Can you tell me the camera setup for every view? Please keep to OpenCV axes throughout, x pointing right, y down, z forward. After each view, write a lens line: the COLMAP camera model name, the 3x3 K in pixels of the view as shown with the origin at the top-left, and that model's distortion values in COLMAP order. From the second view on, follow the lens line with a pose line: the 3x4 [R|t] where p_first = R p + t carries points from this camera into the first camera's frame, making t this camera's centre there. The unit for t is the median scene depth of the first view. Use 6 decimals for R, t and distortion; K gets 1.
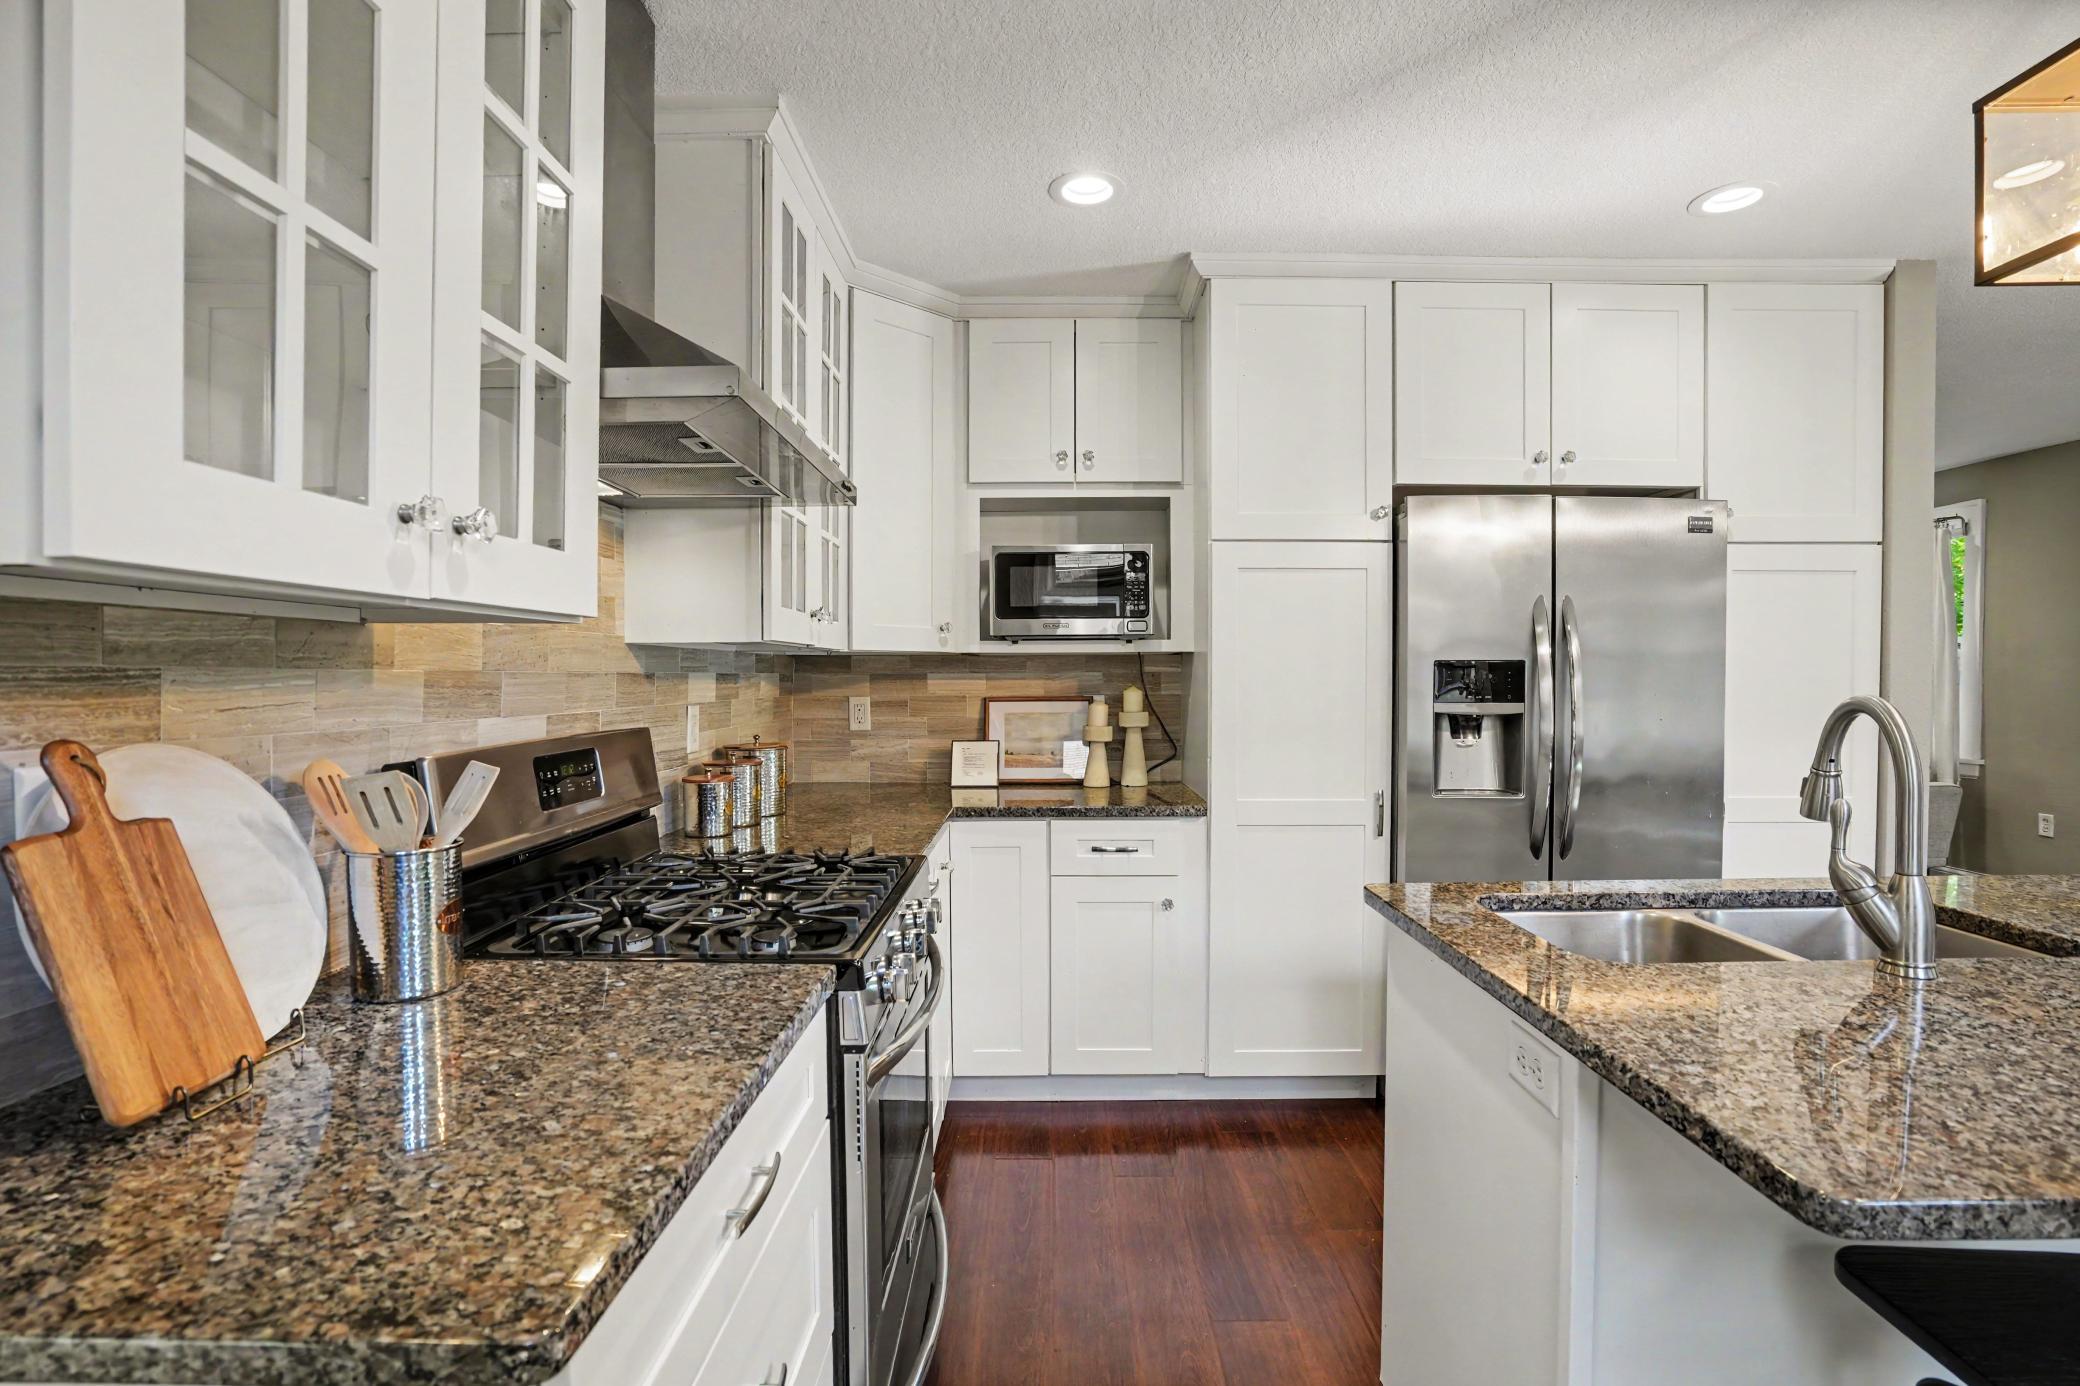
lens RADIAL K [[917.3, 0, 1040.0], [0, 917.3, 693.0], [0, 0, 1]] dist [-0.020445, -0.000059]
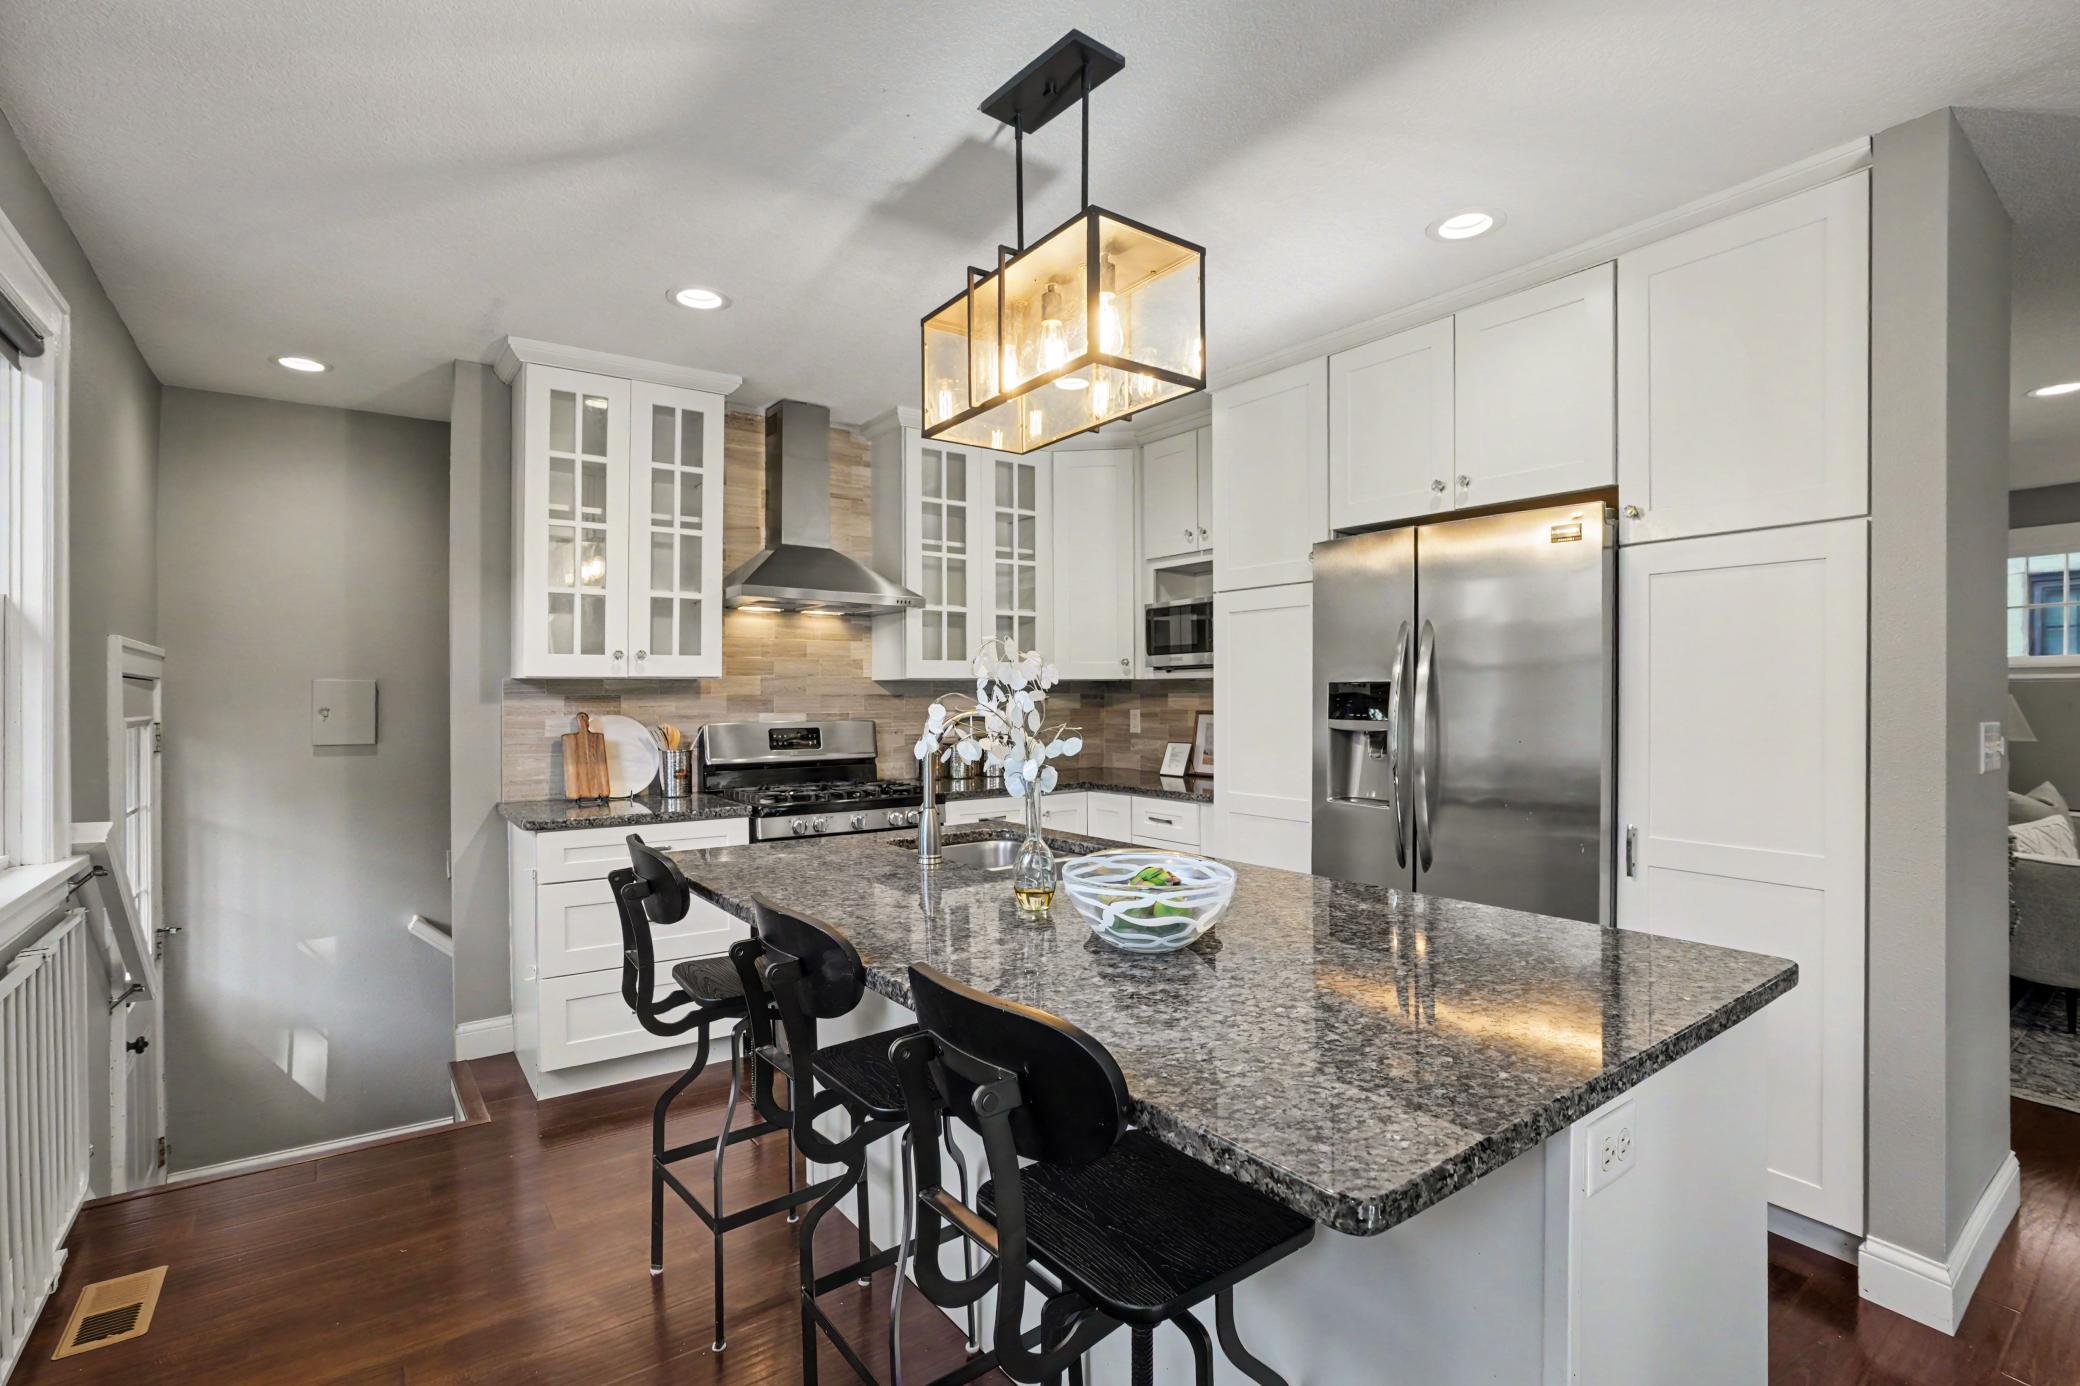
lens RADIAL K [[870.1, 0, 1040.0], [0, 870.1, 693.0], [0, 0, 1]] dist [0.000563, 0.000026]
pose [[0.636427, -0.002179, -0.771334, 1.008201], [-0.011970, 0.999848, -0.012701, -0.003678], [0.771244, 0.017317, 0.636304, 0.019415]]
